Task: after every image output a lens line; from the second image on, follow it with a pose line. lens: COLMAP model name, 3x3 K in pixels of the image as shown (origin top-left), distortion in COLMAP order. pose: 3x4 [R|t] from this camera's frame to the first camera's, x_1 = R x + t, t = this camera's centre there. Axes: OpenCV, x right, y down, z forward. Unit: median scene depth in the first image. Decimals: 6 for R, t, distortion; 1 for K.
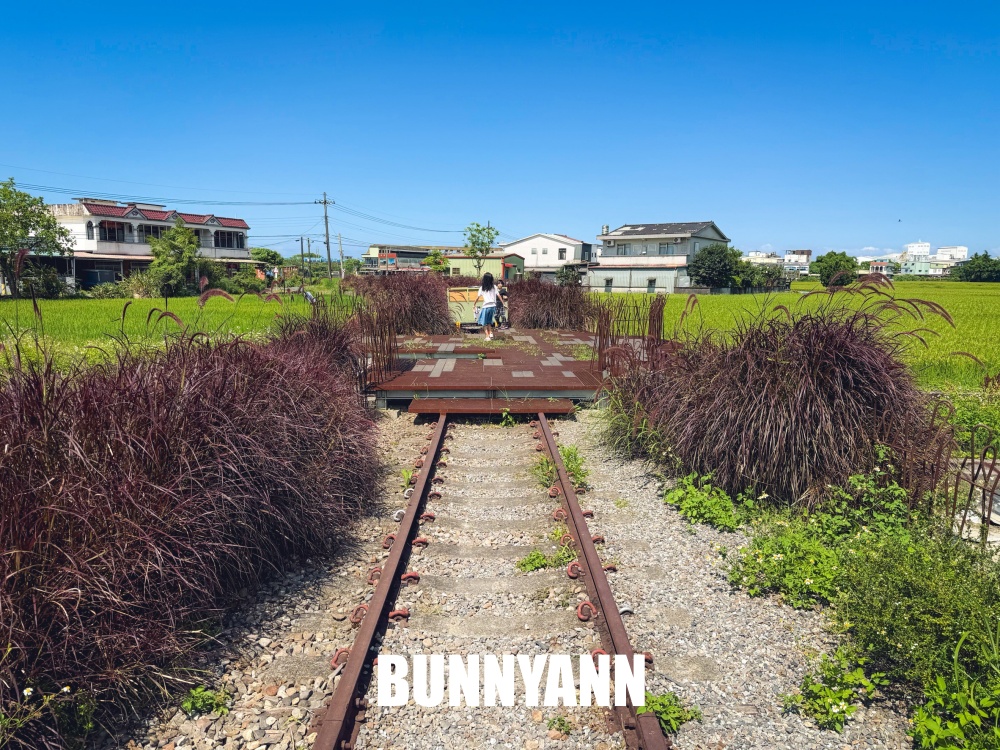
lens RADIAL K [[699.4, 0, 500.0], [0, 699.4, 375.0], [0, 0, 1]] dist [0.074156, -0.105525]
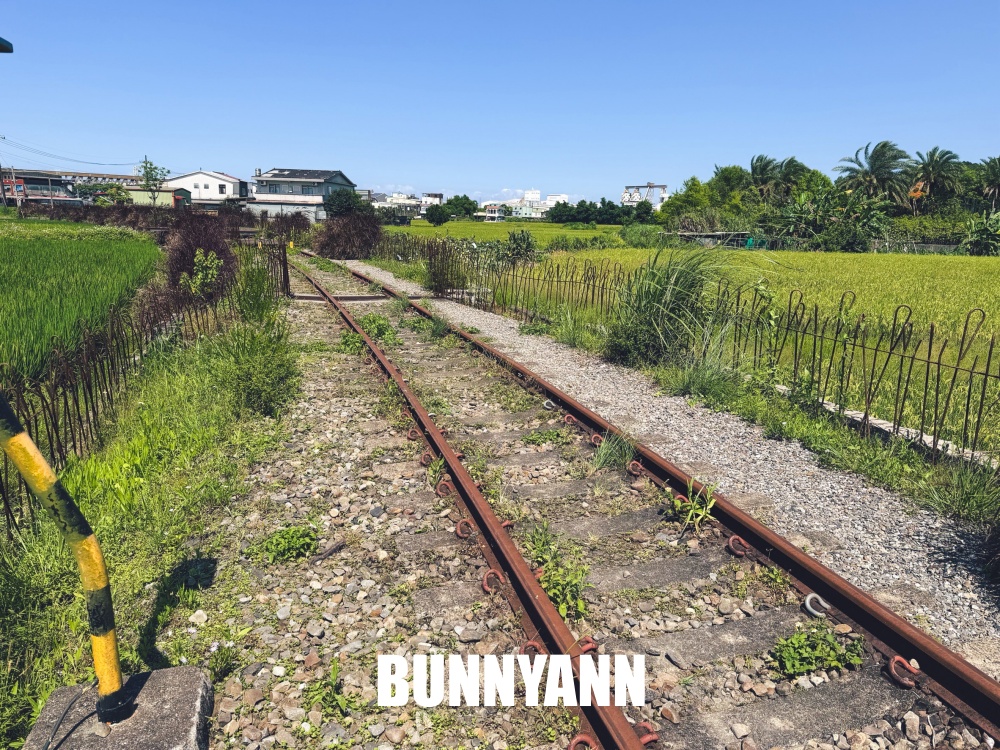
lens RADIAL K [[689.3, 0, 500.0], [0, 689.3, 375.0], [0, 0, 1]] dist [0.118235, -0.187475]
pose [[0.893376, -0.080544, 0.442032, -0.050191], [0.041088, 0.994324, 0.098136, 0.053740], [-0.447428, -0.069510, 0.891615, -0.360044]]
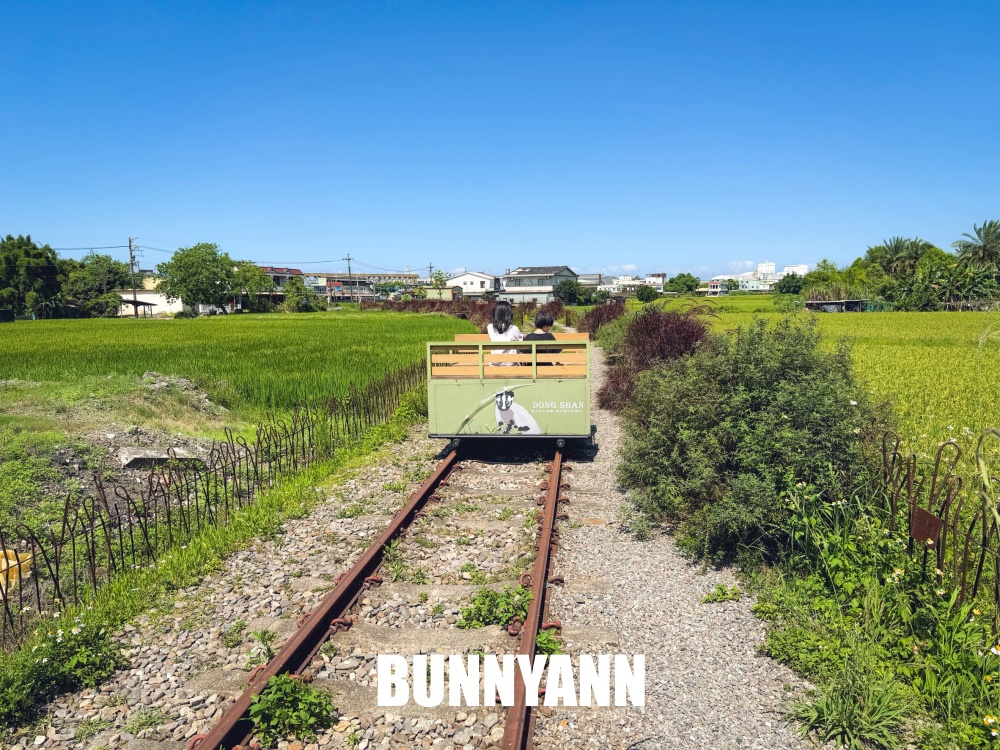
lens RADIAL K [[699.4, 0, 500.0], [0, 699.4, 375.0], [0, 0, 1]] dist [0.074156, -0.105525]
pose [[0.990361, -0.037590, 0.133309, -0.112564], [0.041561, 0.998768, -0.027131, 0.098334], [-0.132124, 0.032410, 0.990703, -0.720132]]
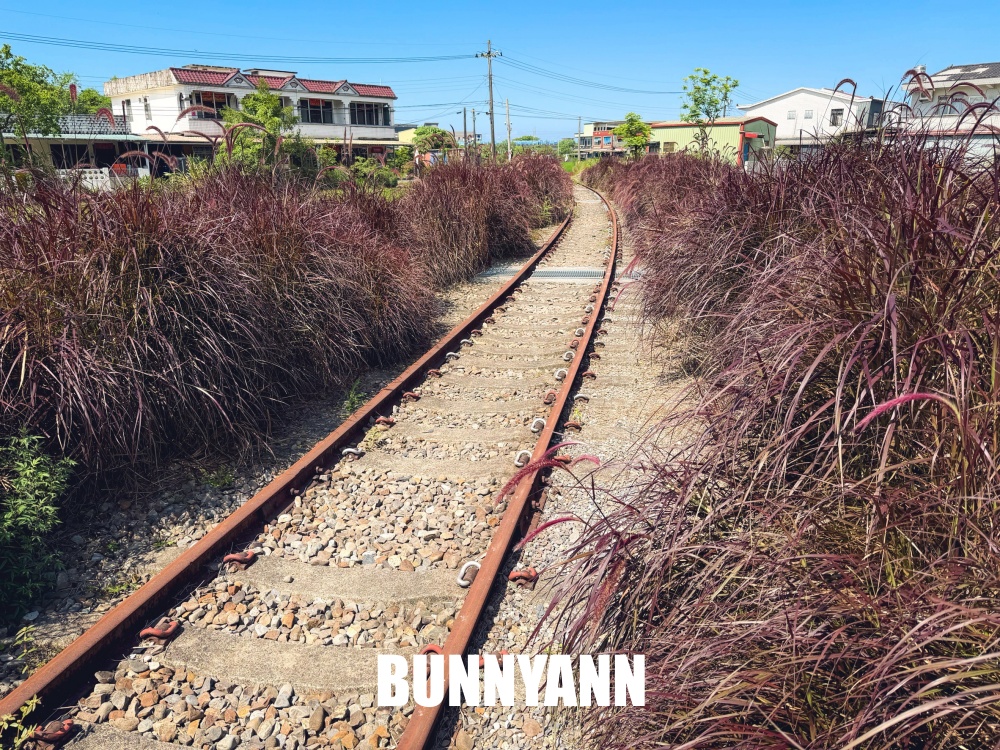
lens RADIAL K [[699.4, 0, 500.0], [0, 699.4, 375.0], [0, 0, 1]] dist [0.074156, -0.105525]
pose [[0.951358, 0.070183, -0.299988, 0.002841], [-0.021979, 0.986687, 0.161137, -0.035030], [0.307304, -0.146705, 0.940235, 0.256780]]
